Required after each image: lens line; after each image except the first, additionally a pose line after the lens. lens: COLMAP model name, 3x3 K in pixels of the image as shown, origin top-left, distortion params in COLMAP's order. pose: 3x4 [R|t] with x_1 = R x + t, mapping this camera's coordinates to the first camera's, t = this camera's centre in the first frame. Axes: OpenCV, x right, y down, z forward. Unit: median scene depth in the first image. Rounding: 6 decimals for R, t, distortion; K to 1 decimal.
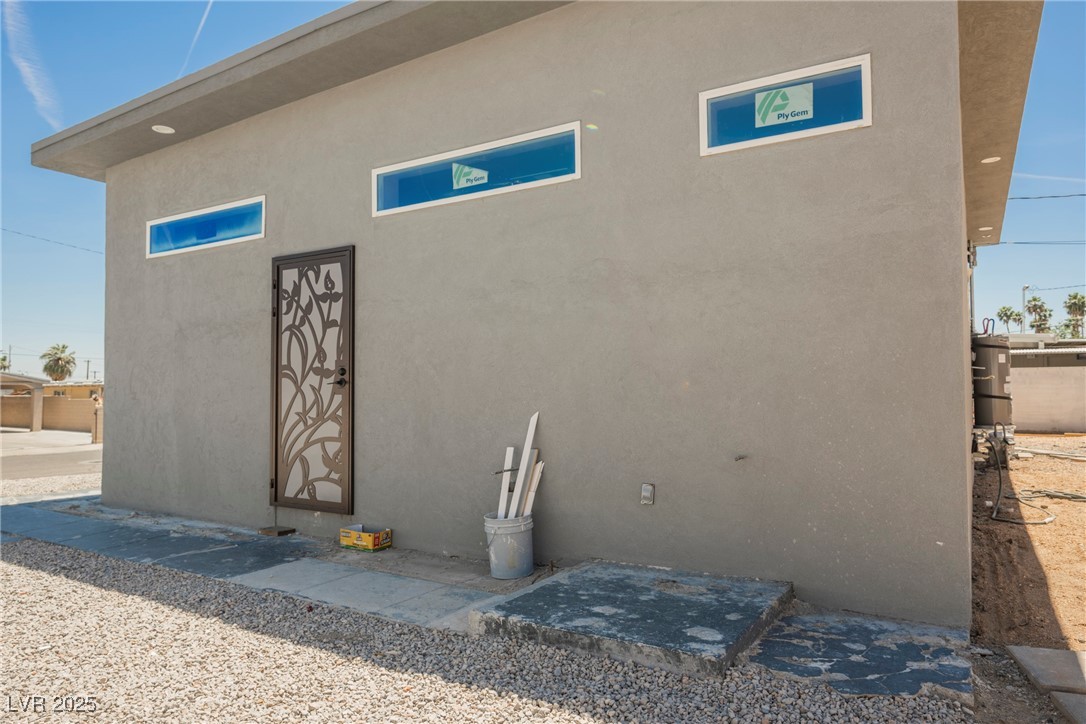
lens RADIAL K [[704.6, 0, 544.4], [0, 704.6, 382.8], [0, 0, 1]] dist [-0.021255, -0.000359]
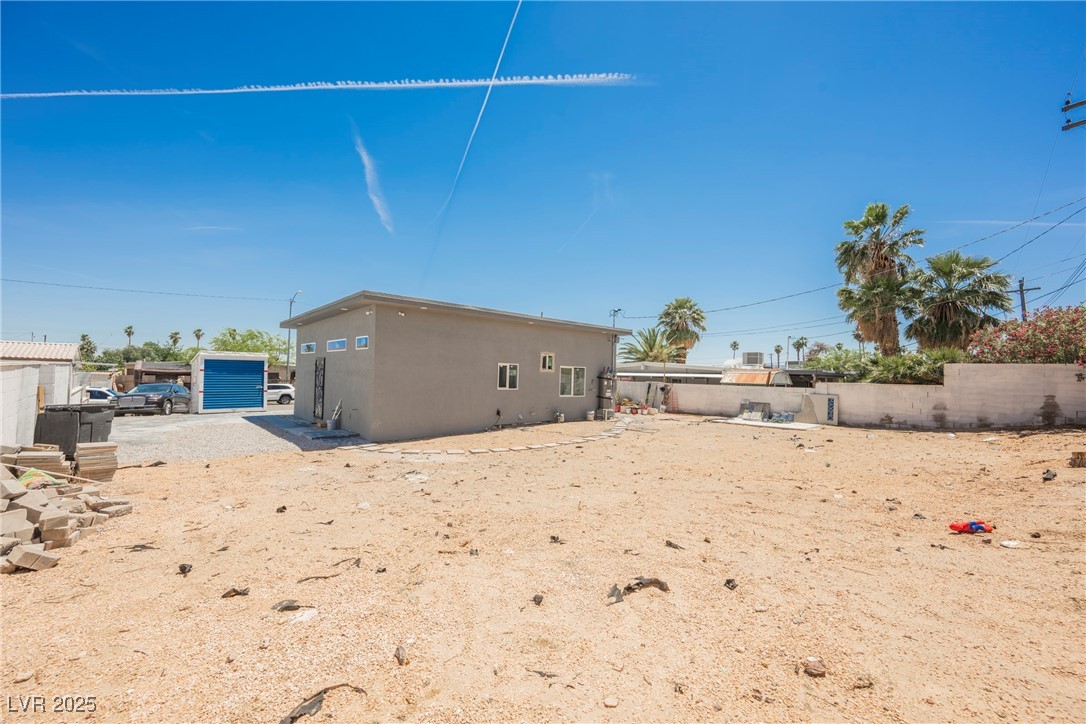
lens RADIAL K [[418.2, 0, 544.9], [0, 418.2, 363.4], [0, 0, 1]] dist [-0.001154, -0.000041]
pose [[0.970813, 0.019724, -0.239025, 1.577930], [-0.024992, 0.999507, -0.019026, -0.137611], [0.238532, 0.024444, 0.970827, -1.128089]]
